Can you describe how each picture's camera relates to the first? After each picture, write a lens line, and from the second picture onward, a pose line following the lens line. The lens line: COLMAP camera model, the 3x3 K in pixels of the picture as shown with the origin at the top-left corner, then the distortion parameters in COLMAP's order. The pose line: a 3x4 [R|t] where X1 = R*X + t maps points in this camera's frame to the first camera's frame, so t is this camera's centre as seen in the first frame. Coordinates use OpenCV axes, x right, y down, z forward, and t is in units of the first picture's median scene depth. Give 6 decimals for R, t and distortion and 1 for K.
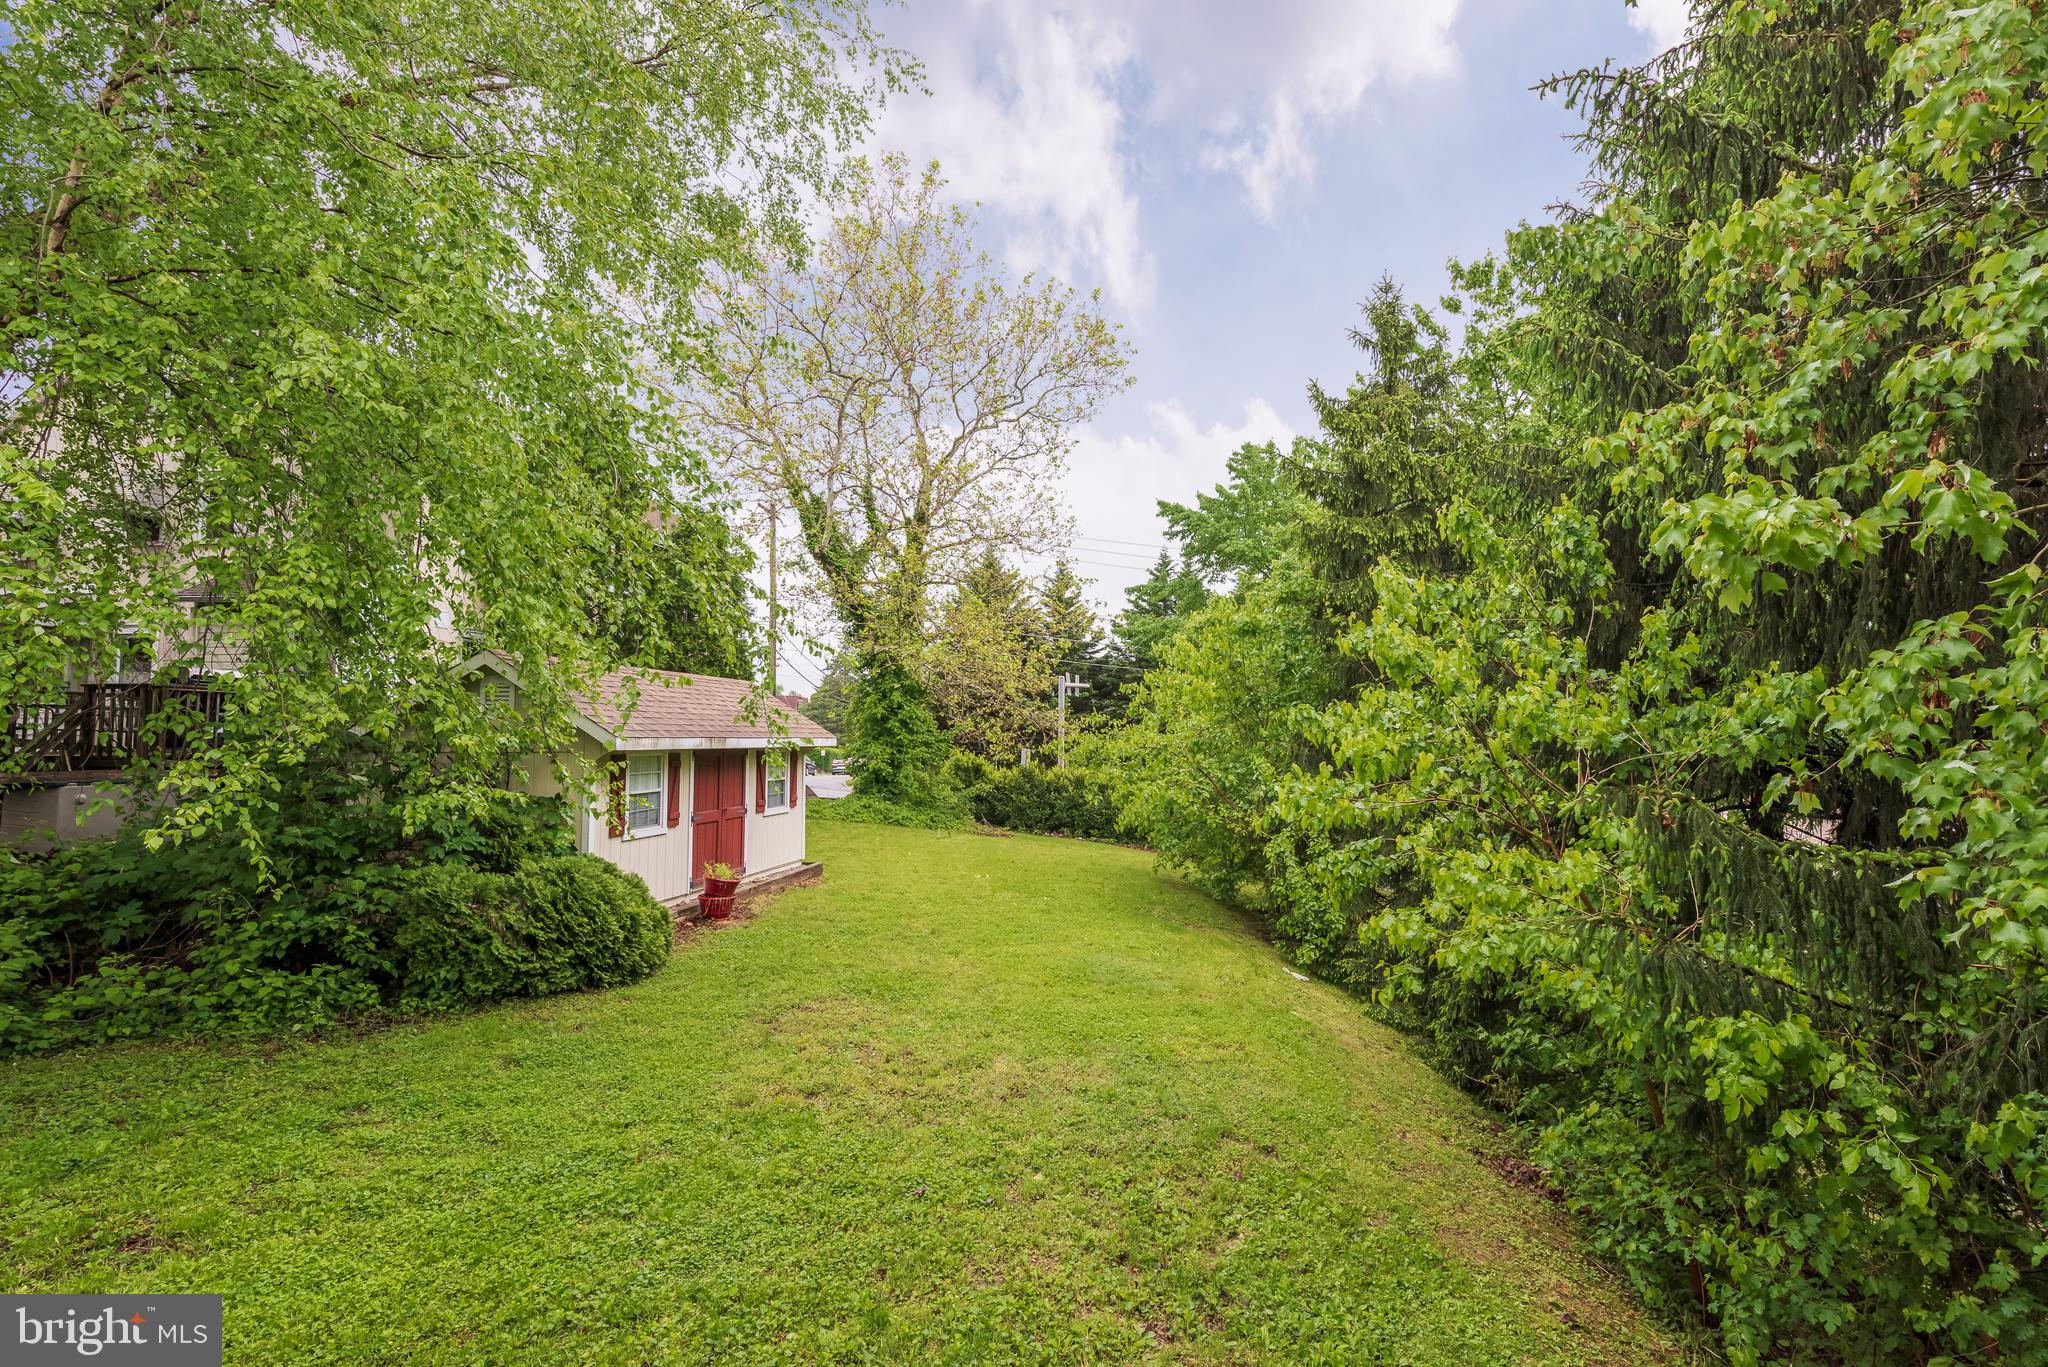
lens RADIAL K [[1061.7, 0, 1024.0], [0, 1061.7, 683.5], [0, 0, 1]] dist [-0.003480, -0.001473]
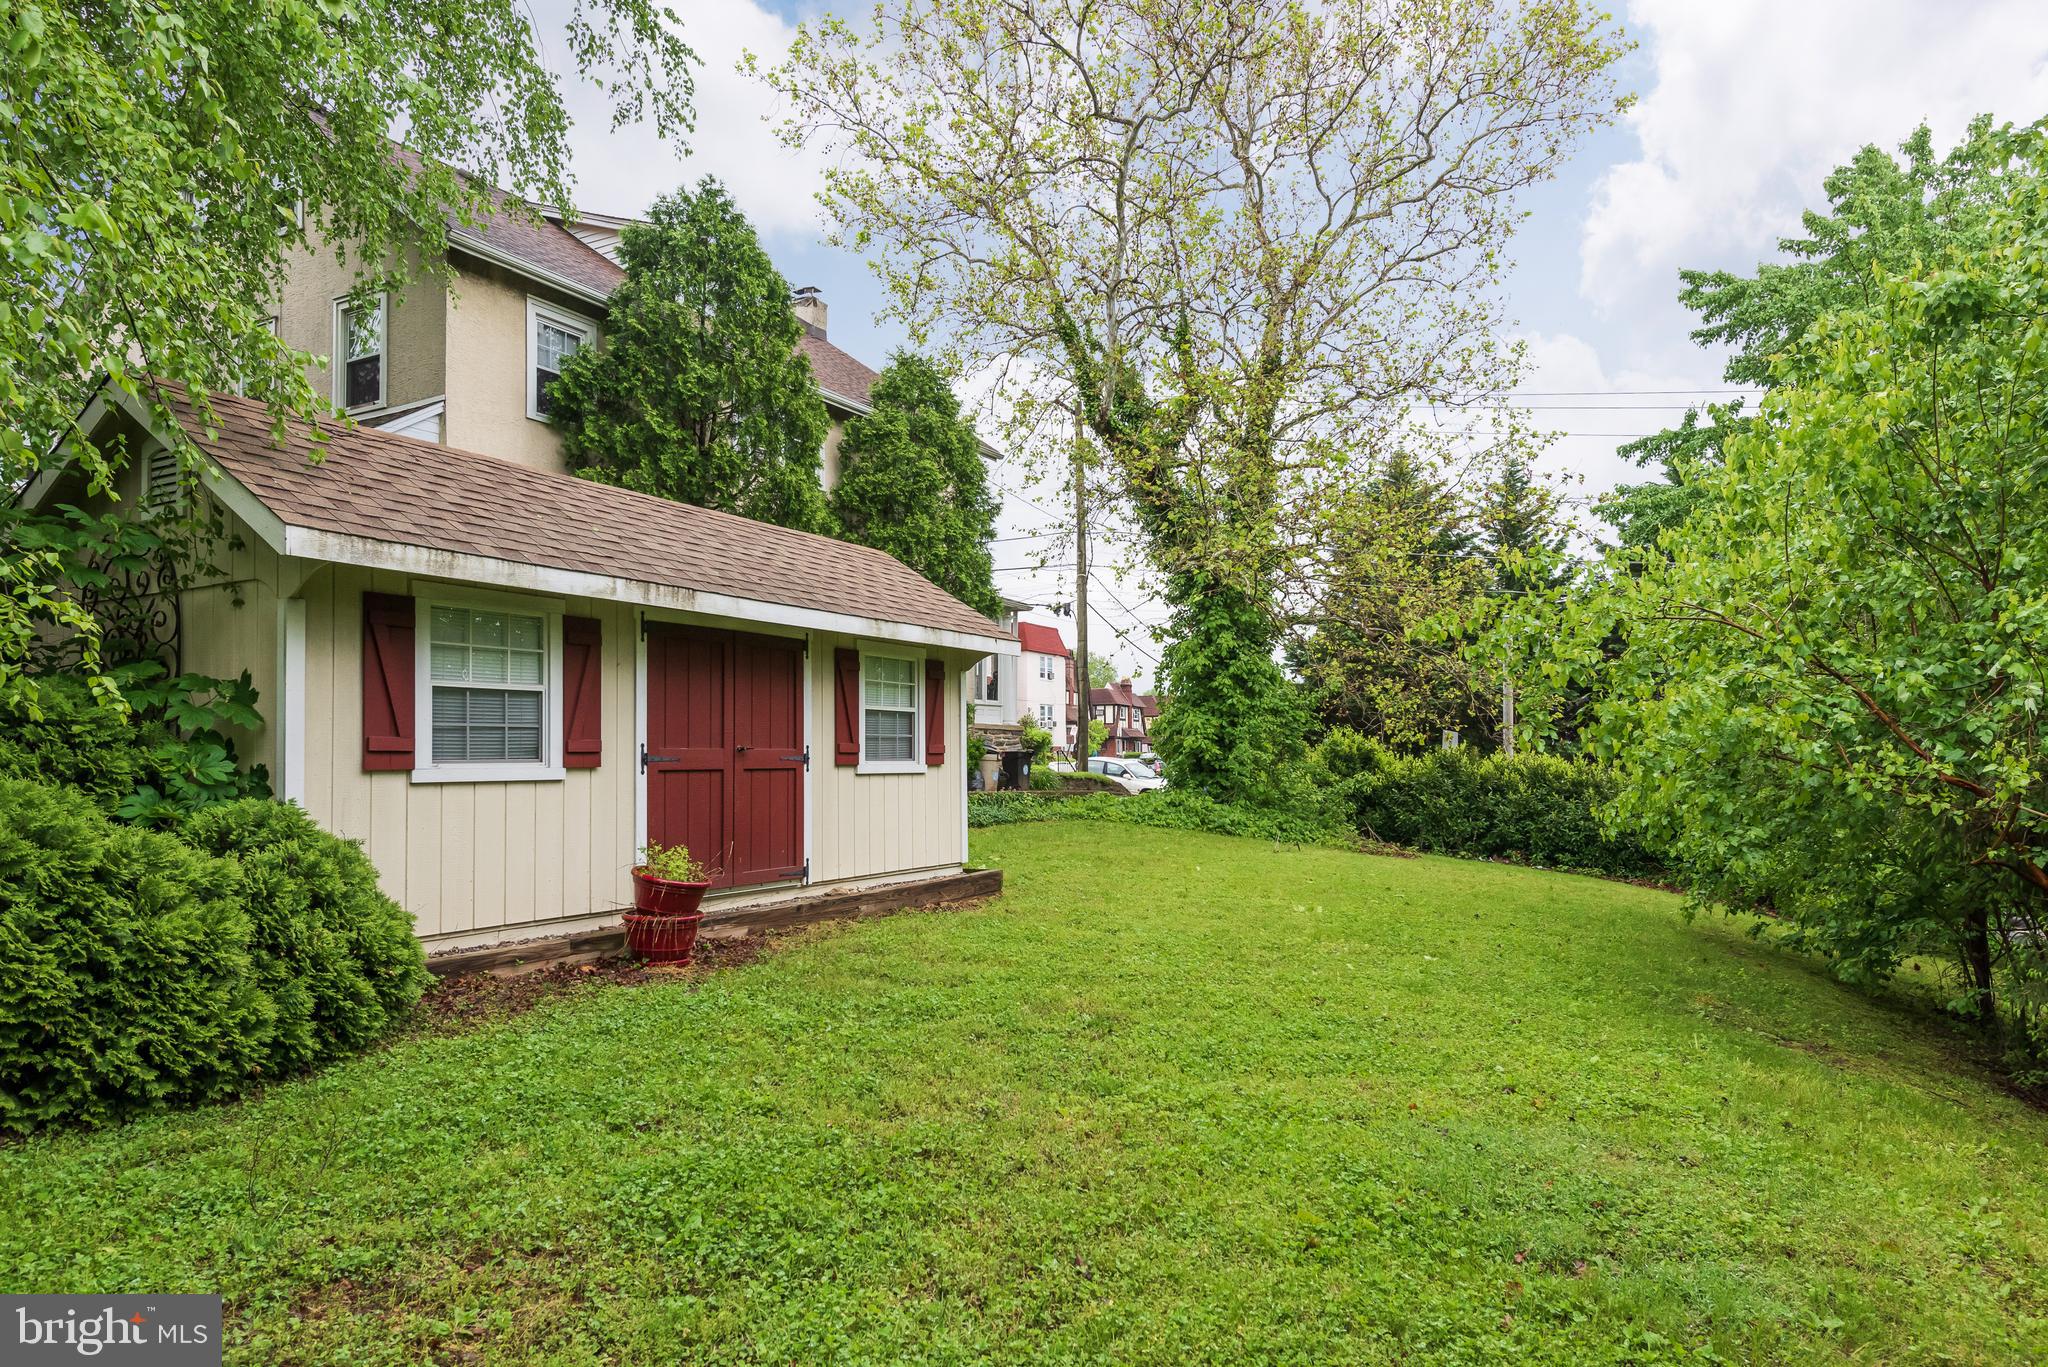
lens RADIAL K [[1228.8, 0, 1018.8], [0, 1228.8, 730.5], [0, 0, 1]] dist [0.018963, -0.002204]
pose [[0.935697, -0.011755, -0.352610, 0.025425], [0.020008, 0.999604, 0.019769, 0.050537], [0.352238, -0.025553, 0.935562, 0.248372]]
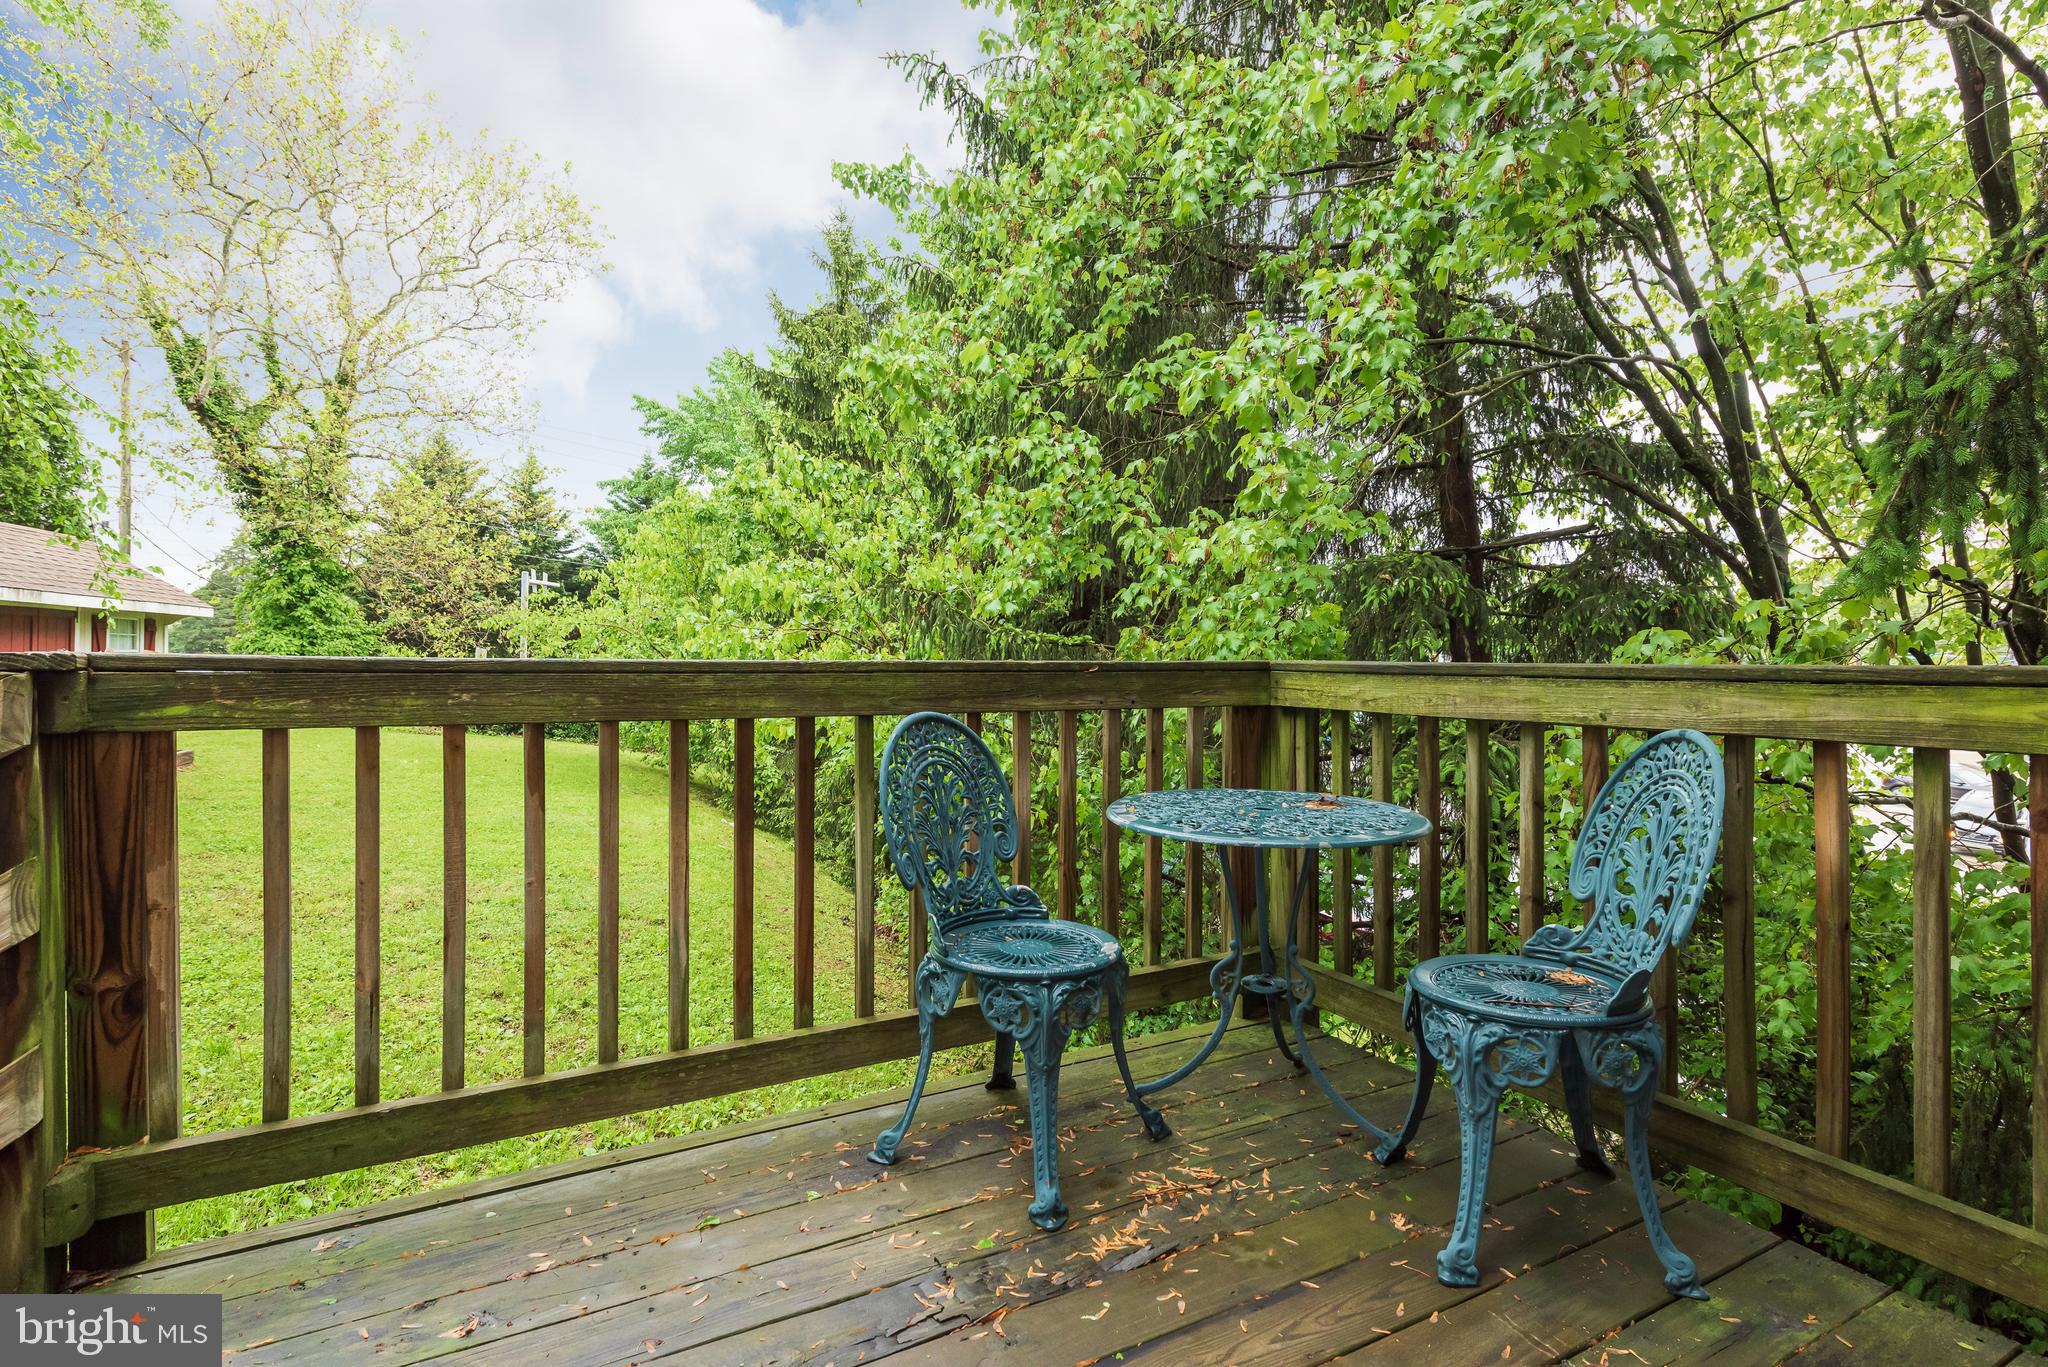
lens RADIAL K [[1035.9, 0, 1063.9], [0, 1035.9, 661.9], [0, 0, 1]] dist [-0.000574, -0.001576]
pose [[0.877054, 0.009337, 0.480301, 0.016950], [-0.034050, 0.998505, 0.042766, 0.021237], [-0.479184, -0.053862, 0.876060, -0.048674]]
